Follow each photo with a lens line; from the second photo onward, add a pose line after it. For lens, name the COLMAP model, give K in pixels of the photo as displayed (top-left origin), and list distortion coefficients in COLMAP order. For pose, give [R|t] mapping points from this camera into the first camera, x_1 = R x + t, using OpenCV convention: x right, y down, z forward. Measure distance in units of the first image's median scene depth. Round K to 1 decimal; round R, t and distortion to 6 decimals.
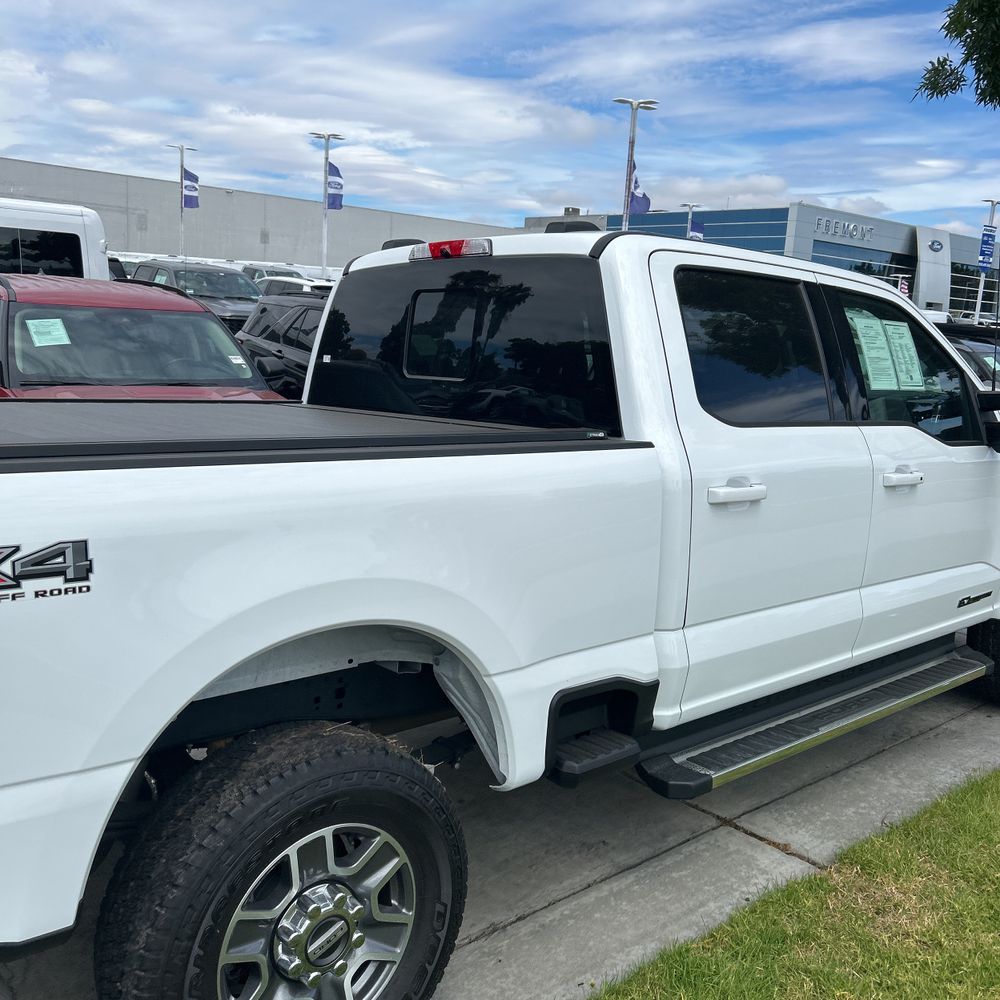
lens RADIAL K [[1019.1, 0, 496.5], [0, 1019.1, 471.3], [0, 0, 1]] dist [0.019636, 0.003406]
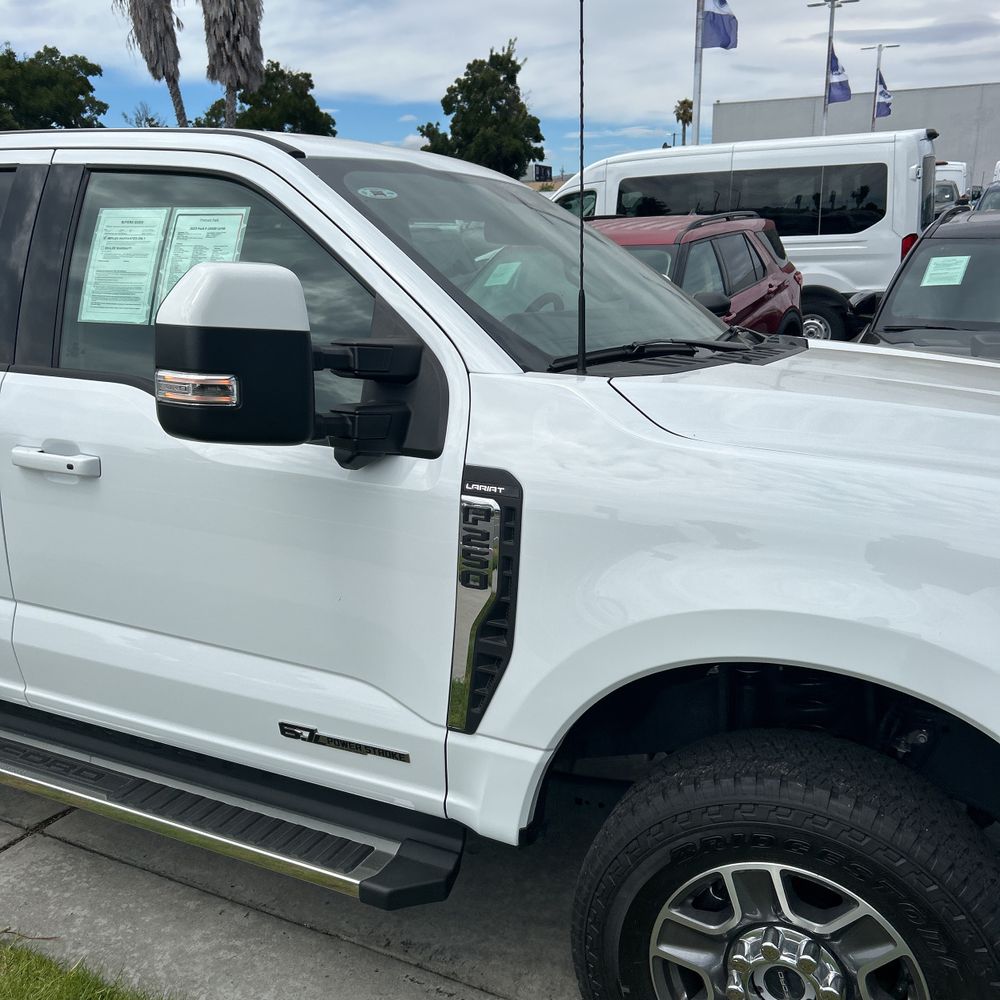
lens RADIAL K [[1007.9, 0, 488.9], [0, 1007.9, 502.5], [0, 0, 1]] dist [0.034708, -0.019019]
pose [[0.377056, 0.178825, -0.908763, 1.032353], [-0.104977, 0.983112, 0.149900, -0.087087], [0.920222, 0.038879, 0.389461, 0.956351]]
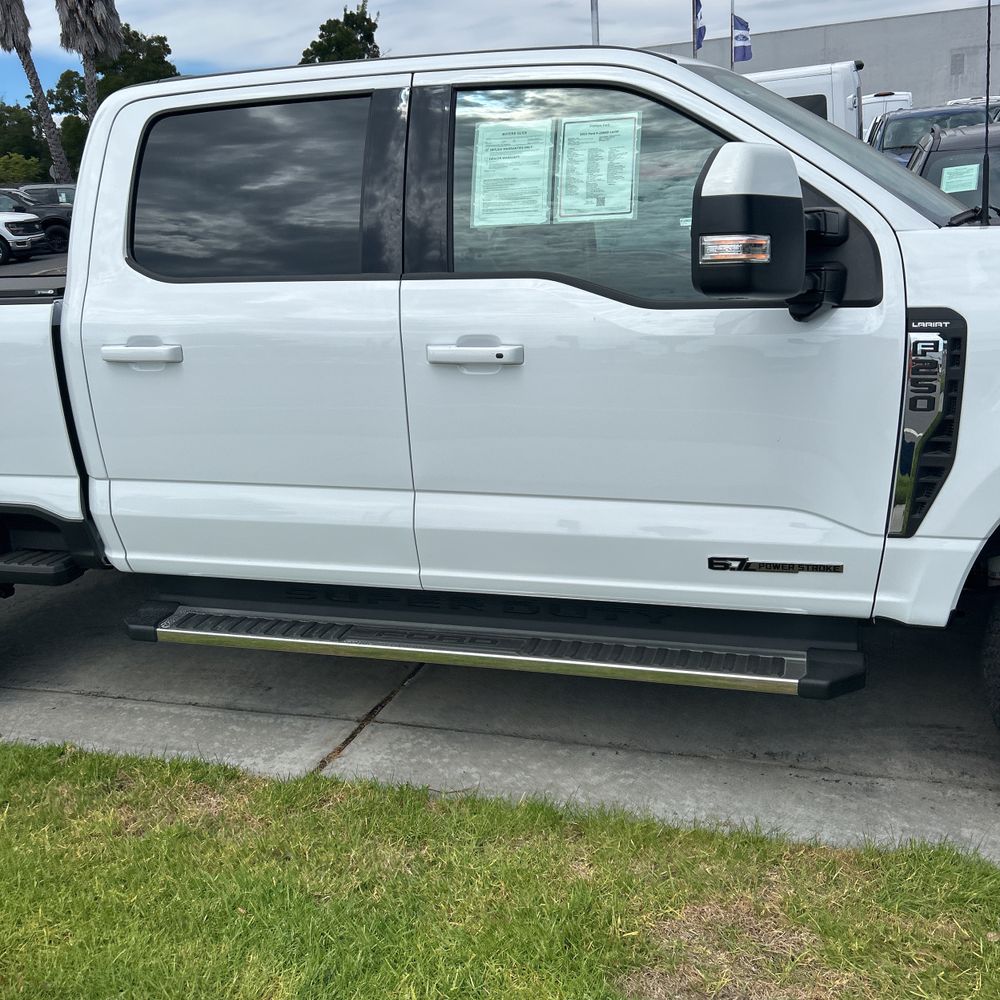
lens RADIAL K [[1001.5, 0, 506.8], [0, 1001.5, 501.1], [0, 0, 1]] dist [0.081597, -0.096580]
pose [[0.512118, 0.164023, -0.843108, 0.973340], [-0.030925, 0.984482, 0.172742, -0.012943], [0.858358, -0.062391, 0.509243, 0.623132]]
